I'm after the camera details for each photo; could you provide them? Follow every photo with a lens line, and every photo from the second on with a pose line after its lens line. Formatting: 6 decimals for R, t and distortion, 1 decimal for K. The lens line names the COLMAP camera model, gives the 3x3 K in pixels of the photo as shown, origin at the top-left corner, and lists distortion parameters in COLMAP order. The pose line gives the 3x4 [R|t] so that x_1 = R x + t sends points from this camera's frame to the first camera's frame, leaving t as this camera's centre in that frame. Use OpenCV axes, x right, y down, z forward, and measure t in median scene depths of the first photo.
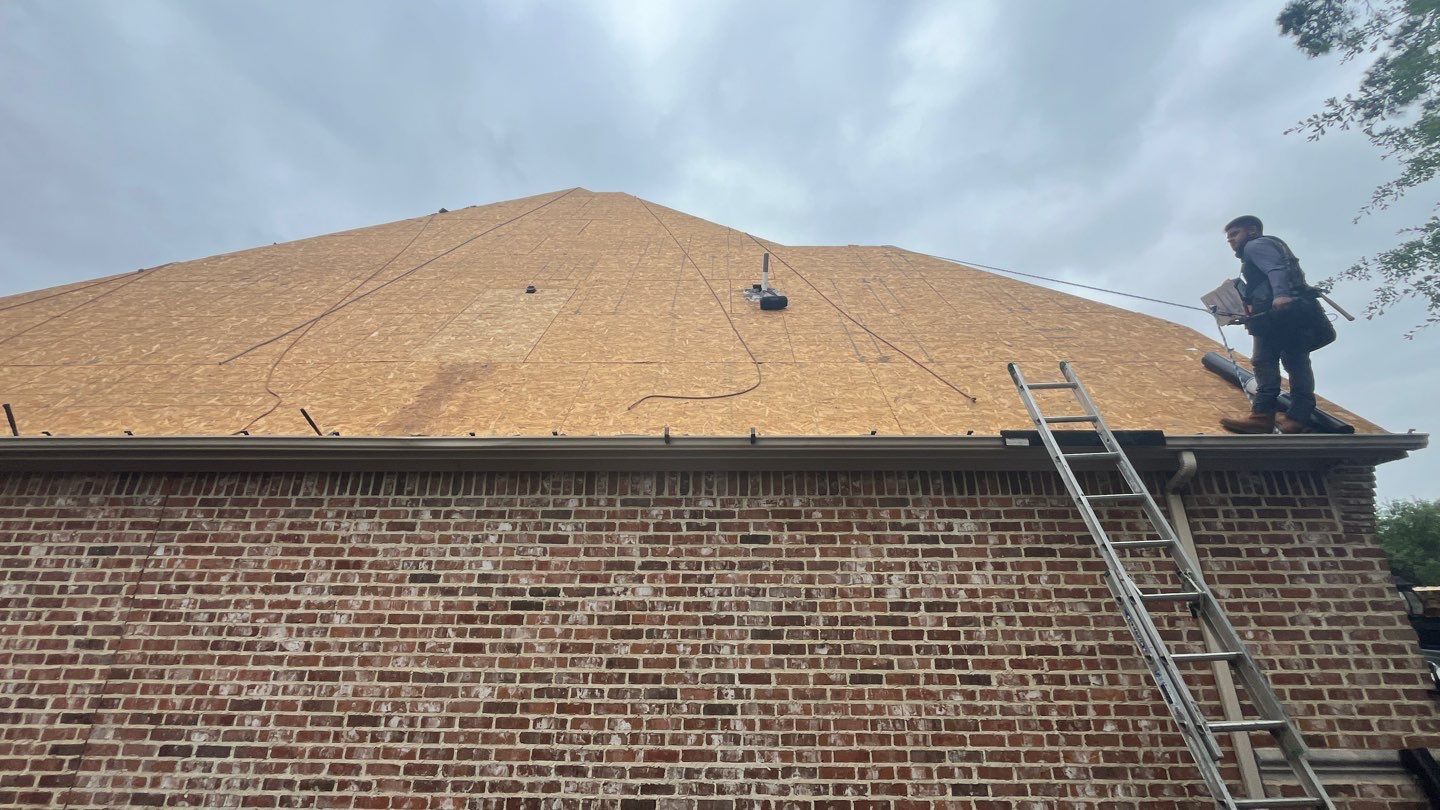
lens RADIAL K [[581.8, 0, 716.7], [0, 581.8, 403.8], [0, 0, 1]] dist [-0.002766, 0.000144]
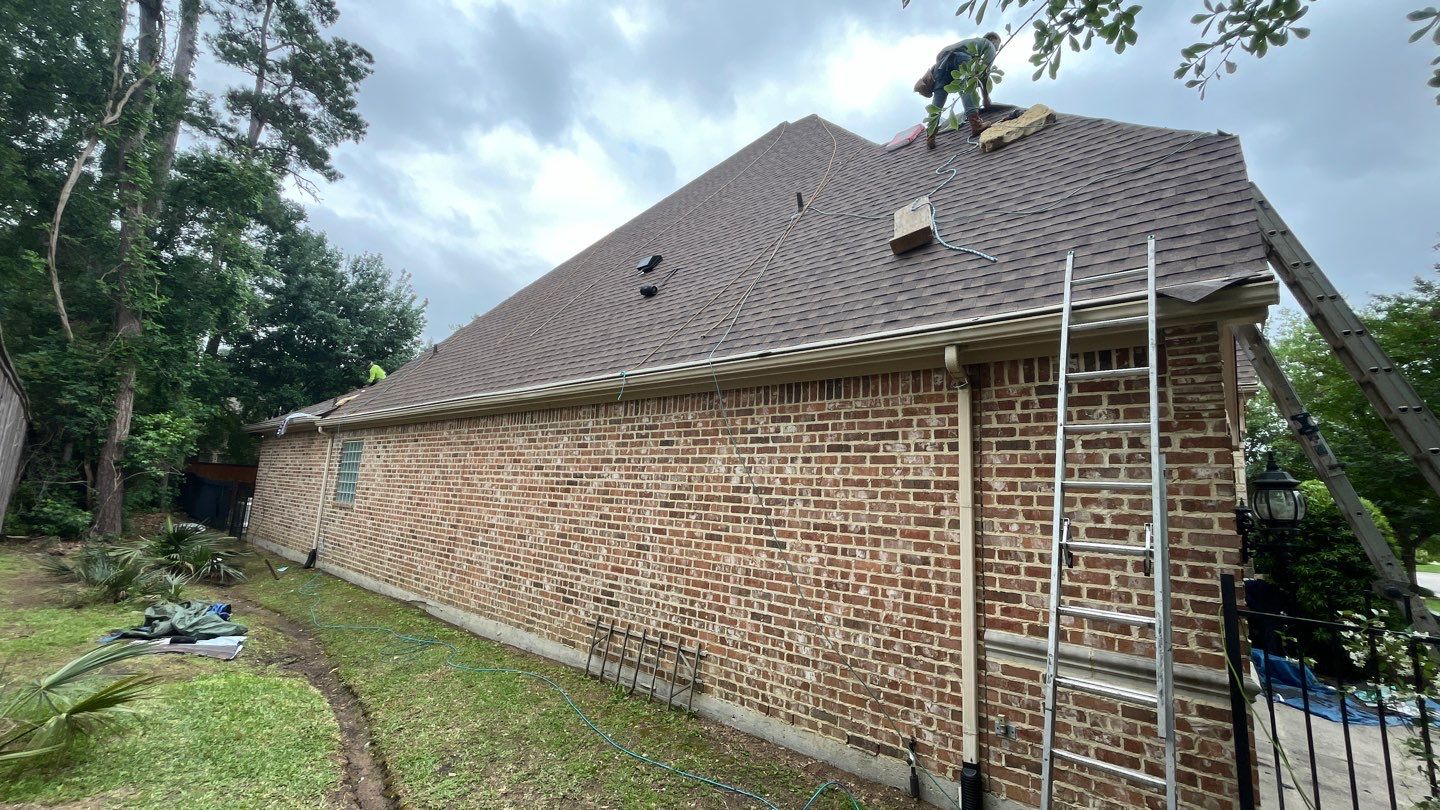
lens RADIAL K [[581.8, 0, 713.5], [0, 581.8, 399.6], [0, 0, 1]] dist [-0.002766, 0.000144]
pose [[0.764176, -0.070870, -0.641103, 1.134452], [0.178894, 0.978239, 0.105098, -0.006033], [0.619703, -0.195003, 0.760225, -0.017074]]
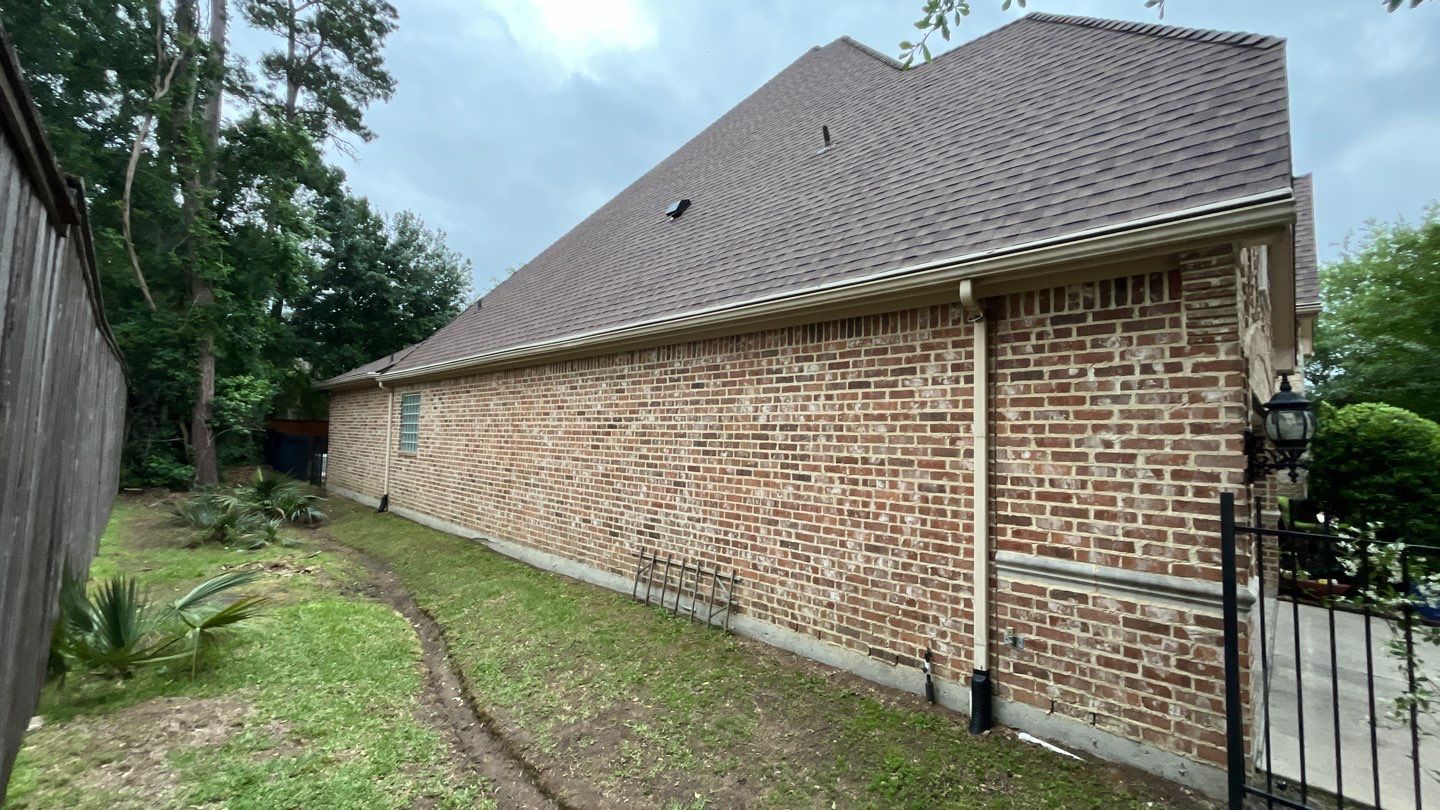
lens RADIAL K [[581.8, 0, 714.0], [0, 581.8, 401.9], [0, 0, 1]] dist [-0.002766, 0.000144]
pose [[0.712477, -0.028724, -0.701107, 1.202274], [0.223935, 0.956223, 0.188391, -0.004041], [0.665003, -0.291227, 0.687720, -0.034672]]
